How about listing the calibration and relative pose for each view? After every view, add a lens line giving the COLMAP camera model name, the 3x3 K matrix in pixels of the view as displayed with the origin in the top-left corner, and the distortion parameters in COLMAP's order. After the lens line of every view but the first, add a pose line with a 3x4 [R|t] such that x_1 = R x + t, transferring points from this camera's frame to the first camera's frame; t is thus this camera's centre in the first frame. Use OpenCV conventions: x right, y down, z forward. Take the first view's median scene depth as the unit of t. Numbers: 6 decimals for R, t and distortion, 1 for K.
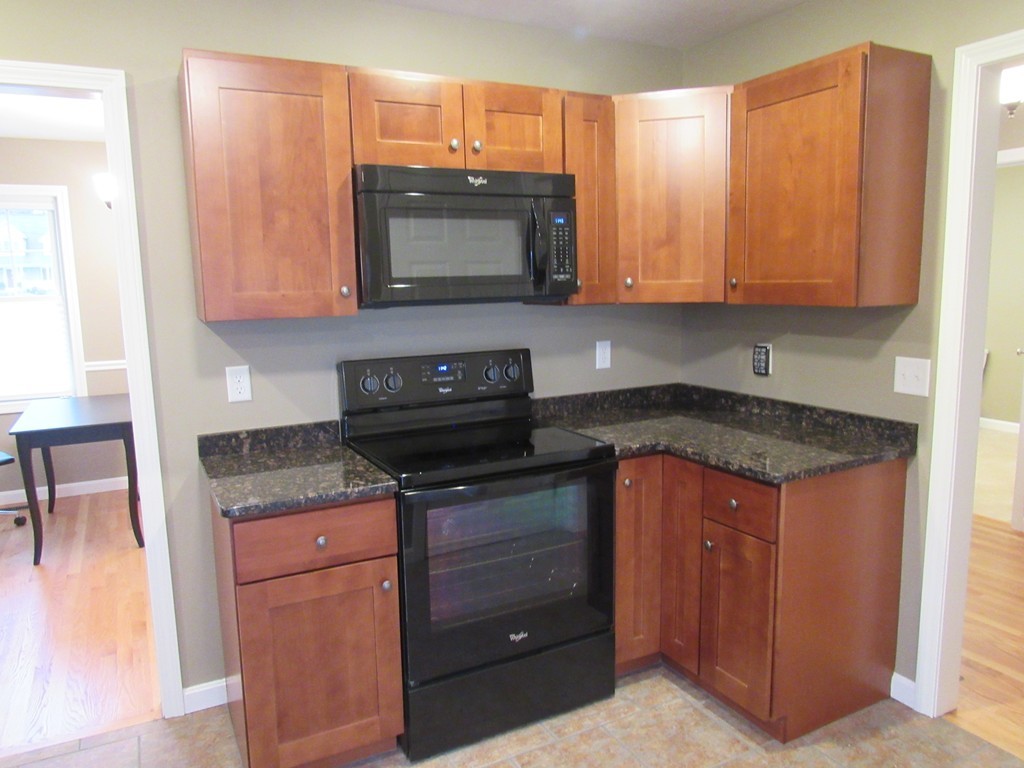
lens RADIAL K [[743.0, 0, 512.0], [0, 743.0, 384.0], [0, 0, 1]] dist [-0.031097, 0.038398]
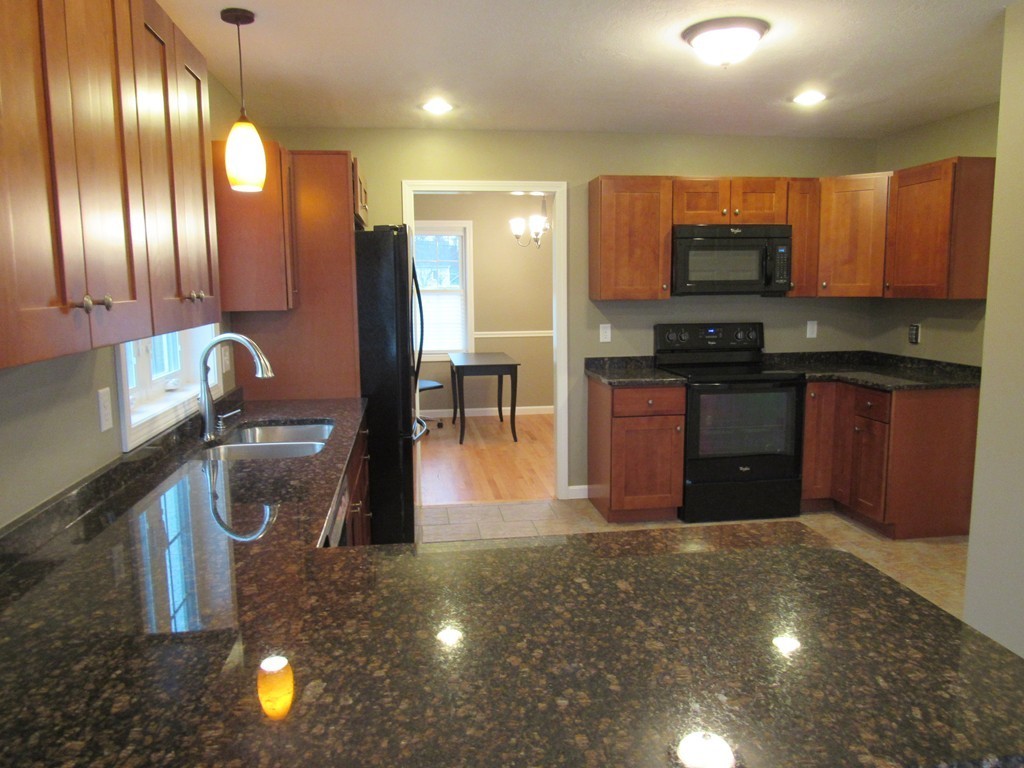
lens RADIAL K [[743.0, 0, 512.0], [0, 743.0, 384.0], [0, 0, 1]] dist [-0.031097, 0.038398]
pose [[0.941597, 0.055326, -0.332166, 0.062662], [-0.056516, 0.998383, 0.006085, 0.136243], [0.331966, 0.013043, 0.943201, -0.945390]]
